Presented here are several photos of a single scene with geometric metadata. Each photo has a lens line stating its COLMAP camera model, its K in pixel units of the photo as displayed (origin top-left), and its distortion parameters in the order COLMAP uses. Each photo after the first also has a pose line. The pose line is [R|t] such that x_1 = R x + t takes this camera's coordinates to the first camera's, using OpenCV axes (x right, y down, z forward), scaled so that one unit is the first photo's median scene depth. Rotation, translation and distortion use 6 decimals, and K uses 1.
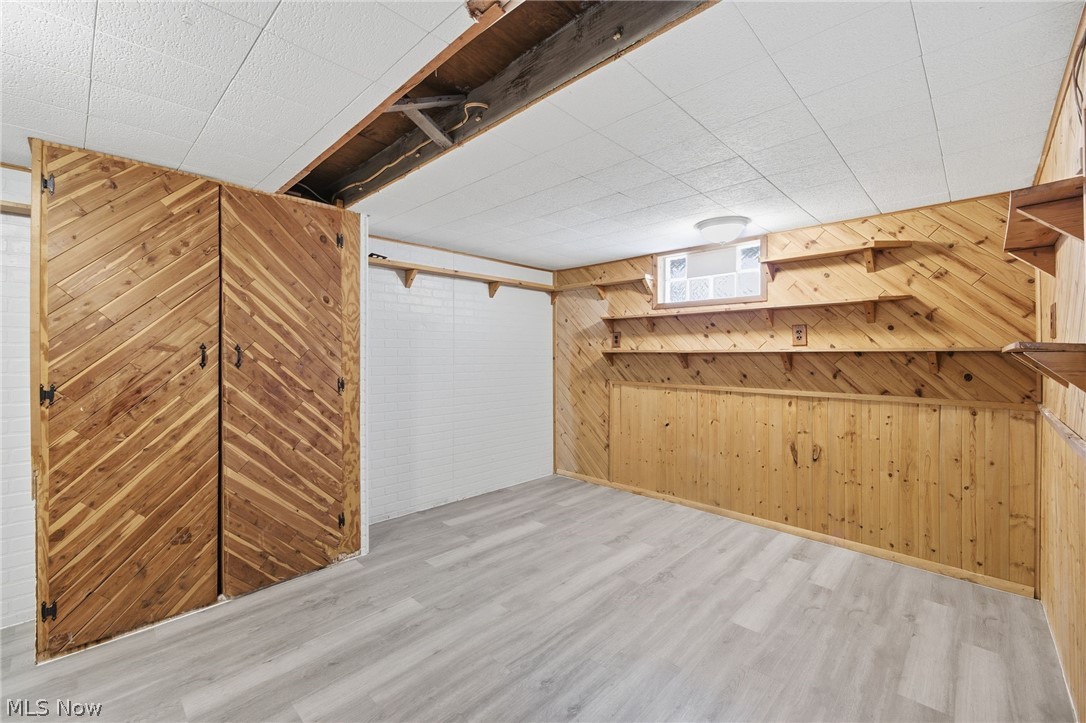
lens RADIAL K [[453.5, 0, 538.5], [0, 453.5, 355.5], [0, 0, 1]] dist [0.001270, 0.000568]
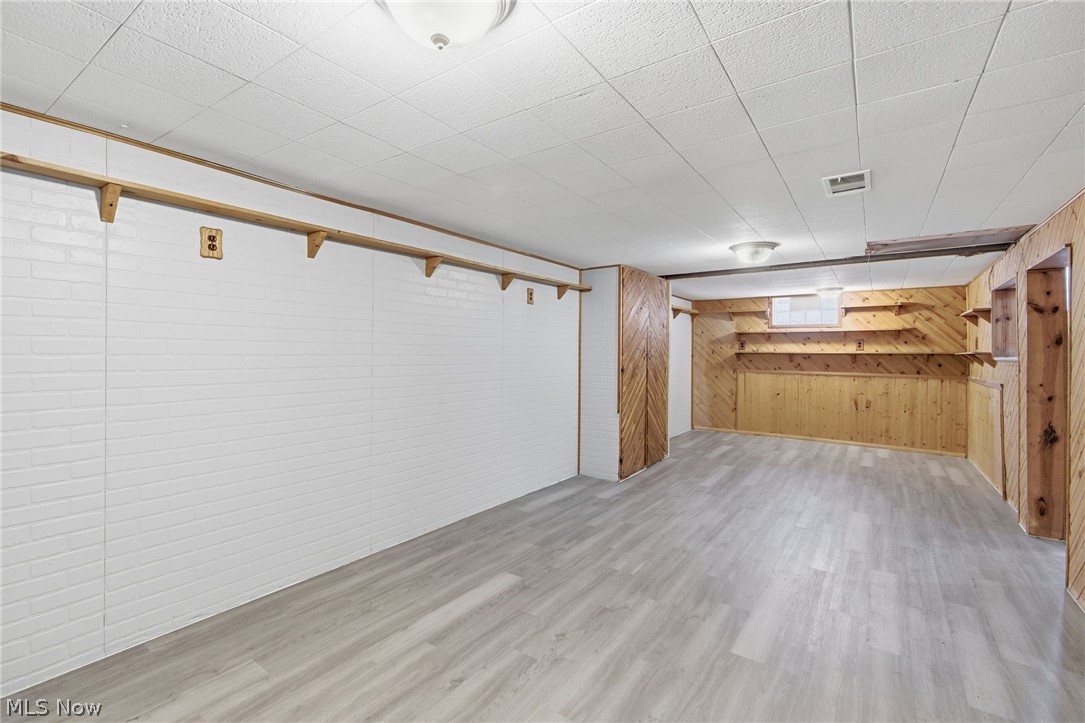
lens RADIAL K [[477.9, 0, 548.0], [0, 477.9, 355.9], [0, 0, 1]] dist [0.012371, -0.000184]
pose [[0.986096, 0.004566, 0.166115, -1.124046], [-0.005373, 0.999976, 0.004408, 0.000432], [-0.166090, -0.005240, 0.986097, -0.850170]]
